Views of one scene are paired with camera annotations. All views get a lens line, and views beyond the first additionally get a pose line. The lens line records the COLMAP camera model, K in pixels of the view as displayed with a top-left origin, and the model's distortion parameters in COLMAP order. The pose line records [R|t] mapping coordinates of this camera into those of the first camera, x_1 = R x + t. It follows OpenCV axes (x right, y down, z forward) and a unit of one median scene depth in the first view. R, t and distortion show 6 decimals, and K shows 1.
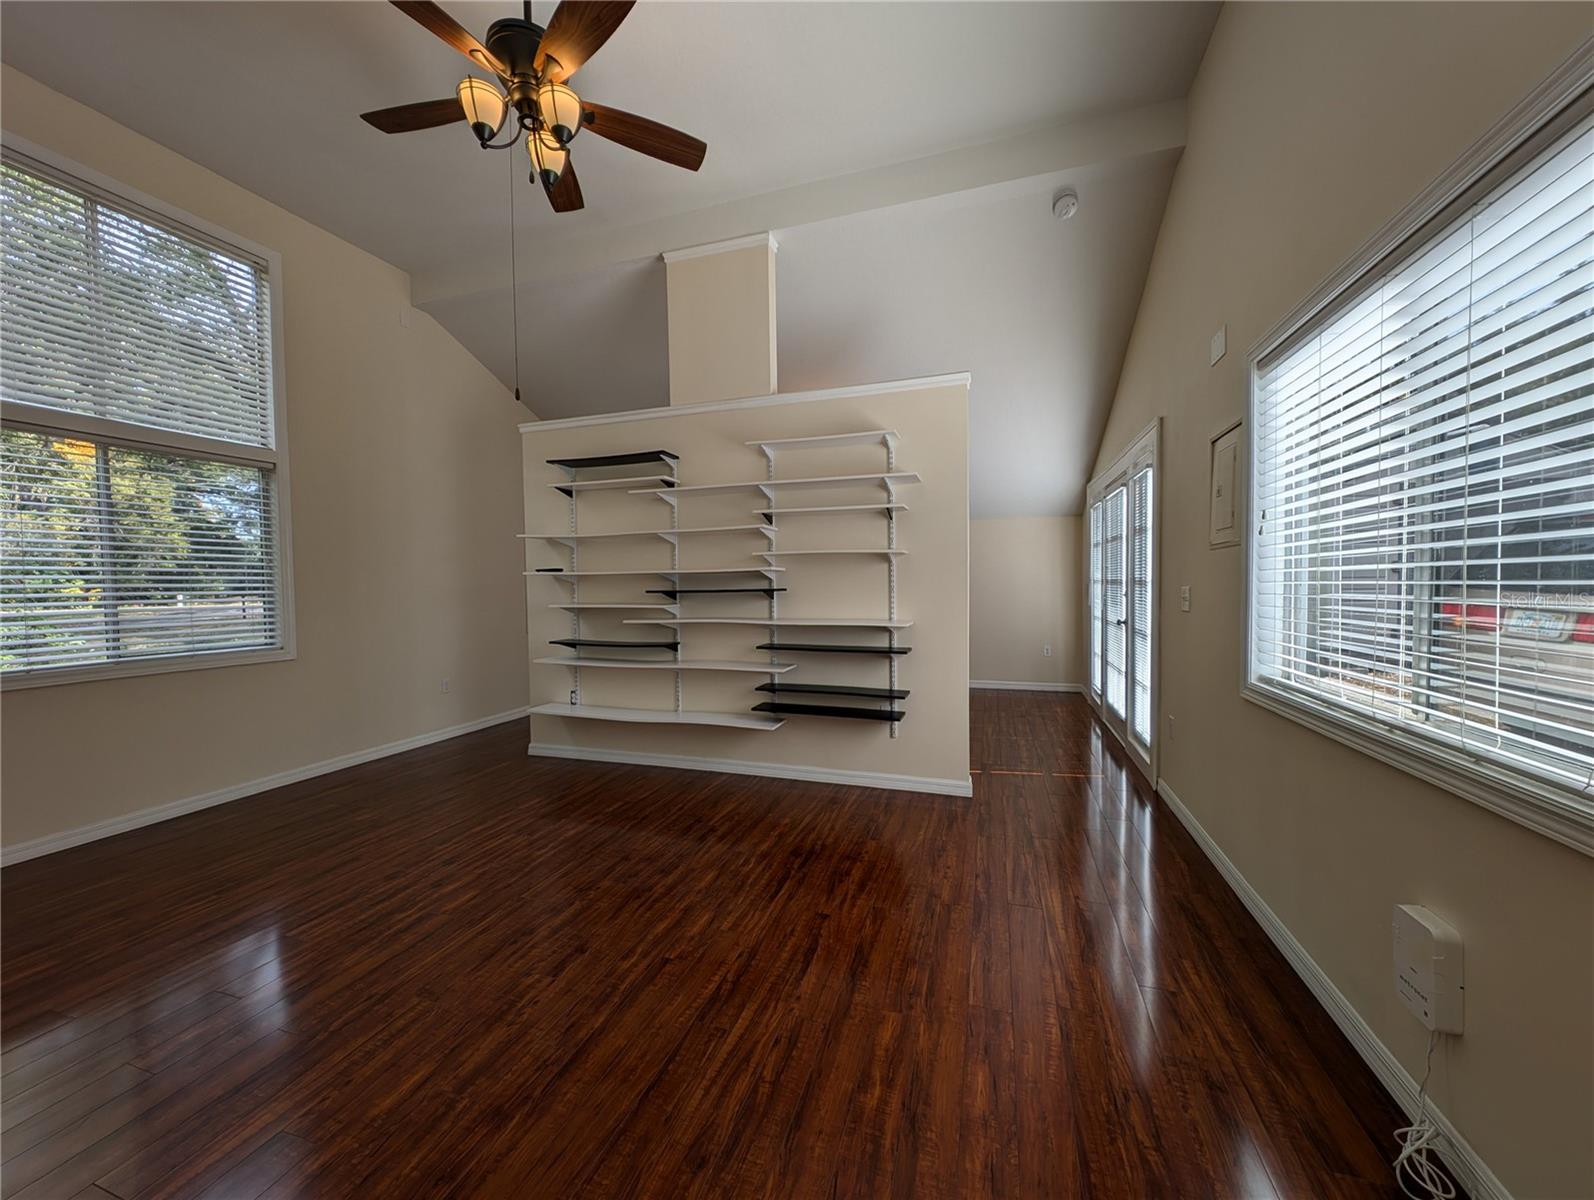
lens RADIAL K [[591.2, 0, 797.0], [0, 591.2, 600.0], [0, 0, 1]] dist [0.000115, -0.000153]
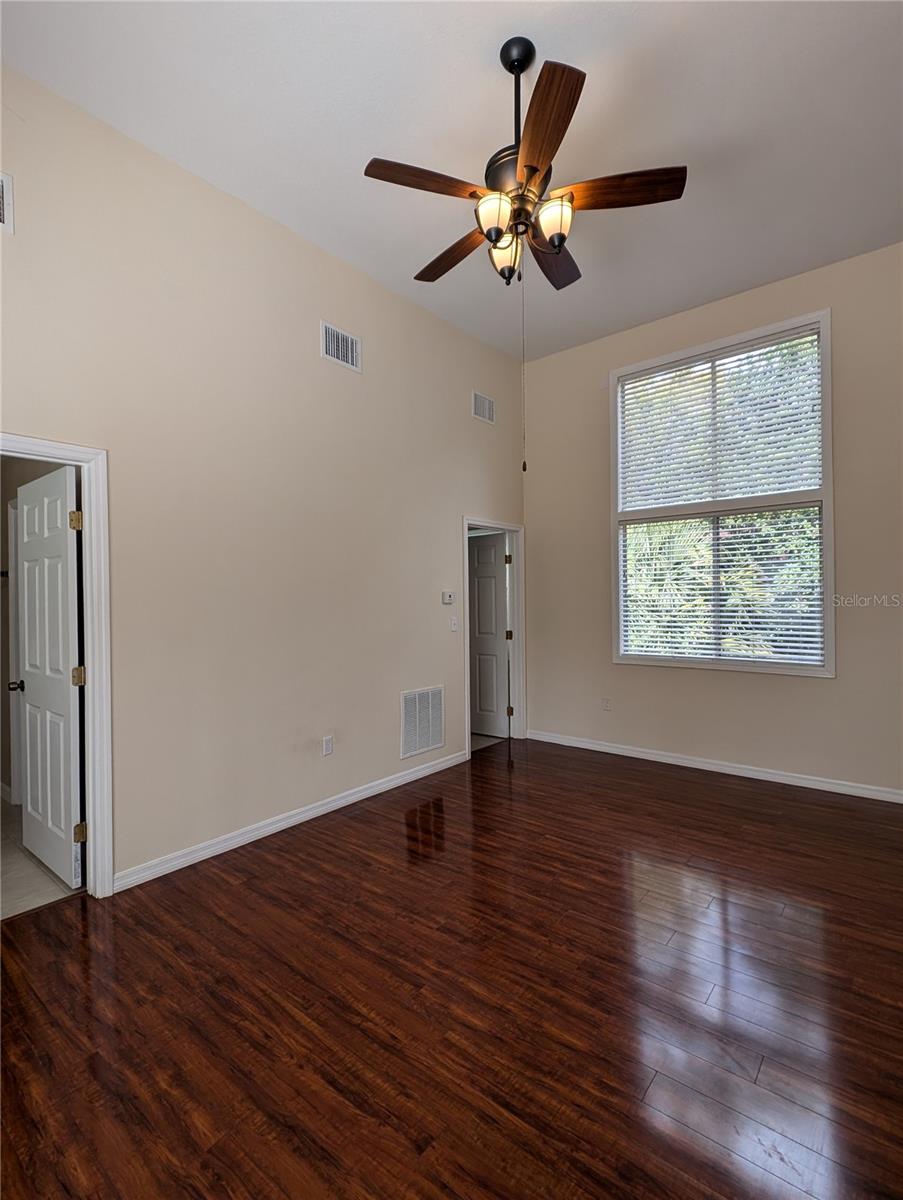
lens RADIAL K [[561.7, 0, 451.5], [0, 561.7, 600.0], [0, 0, 1]] dist [-0.000715, -0.001537]
pose [[-0.356471, 0.020485, -0.934082, 0.574845], [-0.011470, 0.999588, 0.026299, -0.098929], [0.934236, 0.020089, -0.356089, 1.157322]]
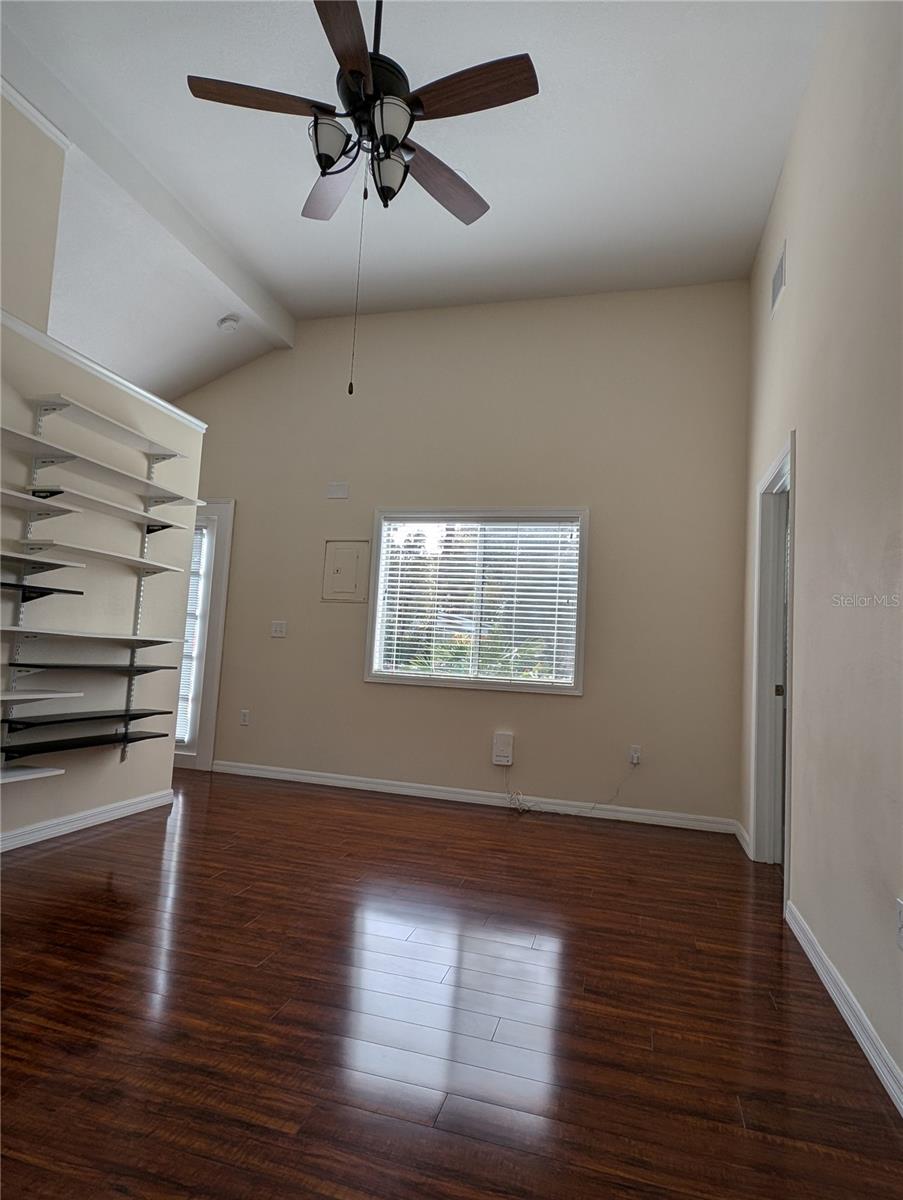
lens RADIAL K [[683.5, 0, 451.5], [0, 683.5, 600.0], [0, 0, 1]] dist [-0.000644, -0.000474]
pose [[-0.052787, 0.088209, 0.994702, -1.432245], [-0.028041, 0.995567, -0.089774, 0.088726], [-0.998212, -0.032631, -0.050080, 0.804097]]
